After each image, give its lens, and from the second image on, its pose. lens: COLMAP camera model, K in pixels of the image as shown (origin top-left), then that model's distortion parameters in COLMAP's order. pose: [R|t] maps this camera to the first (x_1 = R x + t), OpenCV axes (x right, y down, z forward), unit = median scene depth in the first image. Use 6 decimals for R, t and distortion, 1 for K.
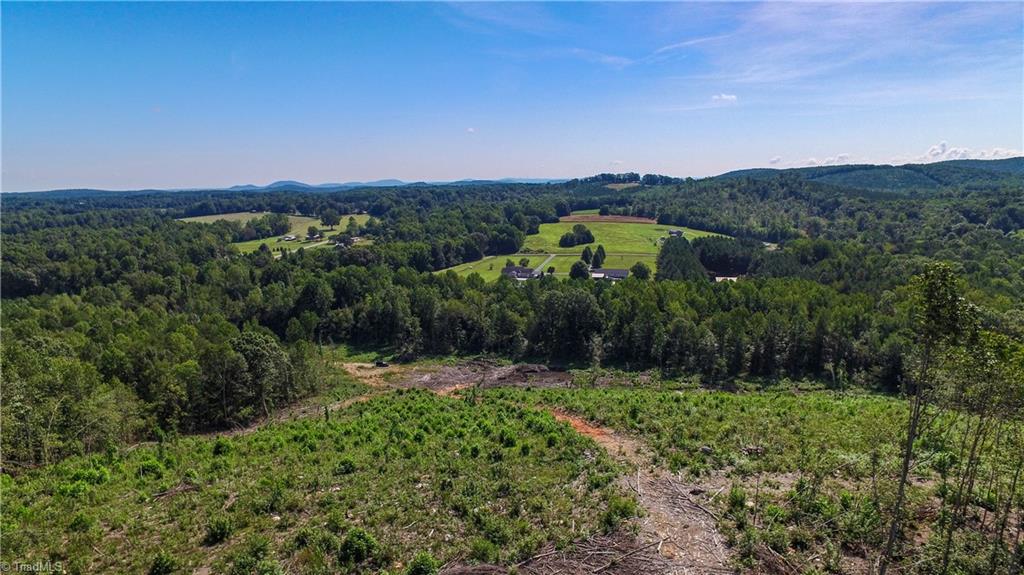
lens RADIAL K [[597.6, 0, 512.0], [0, 597.6, 287.5], [0, 0, 1]] dist [-0.131594, 0.102839]
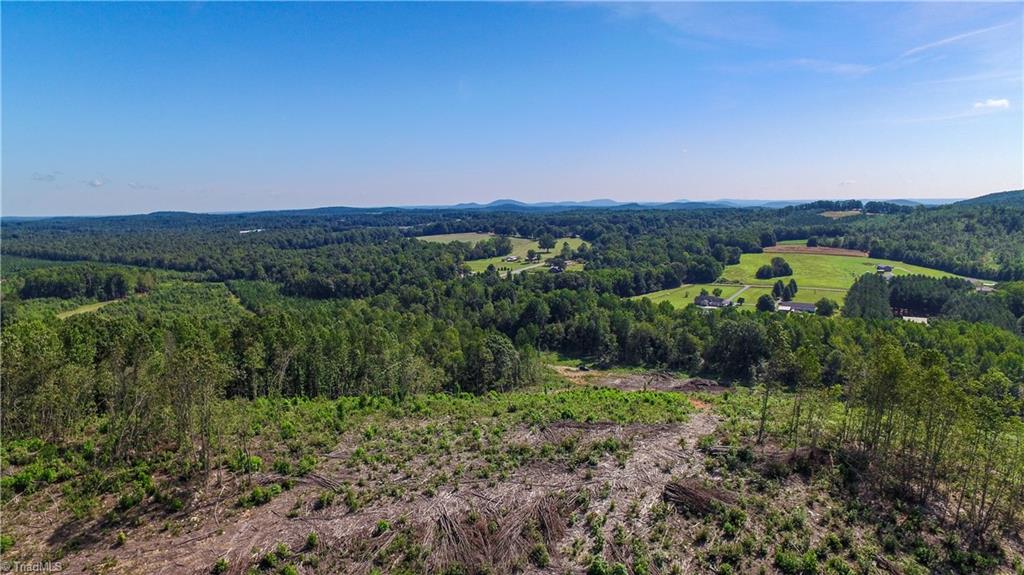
lens RADIAL K [[597.6, 0, 512.0], [0, 597.6, 287.5], [0, 0, 1]] dist [-0.131594, 0.102839]
pose [[0.938870, 0.047530, -0.340974, 0.032639], [-0.058452, 0.998052, -0.021825, -0.004542], [0.339273, 0.040421, 0.939819, -0.136734]]
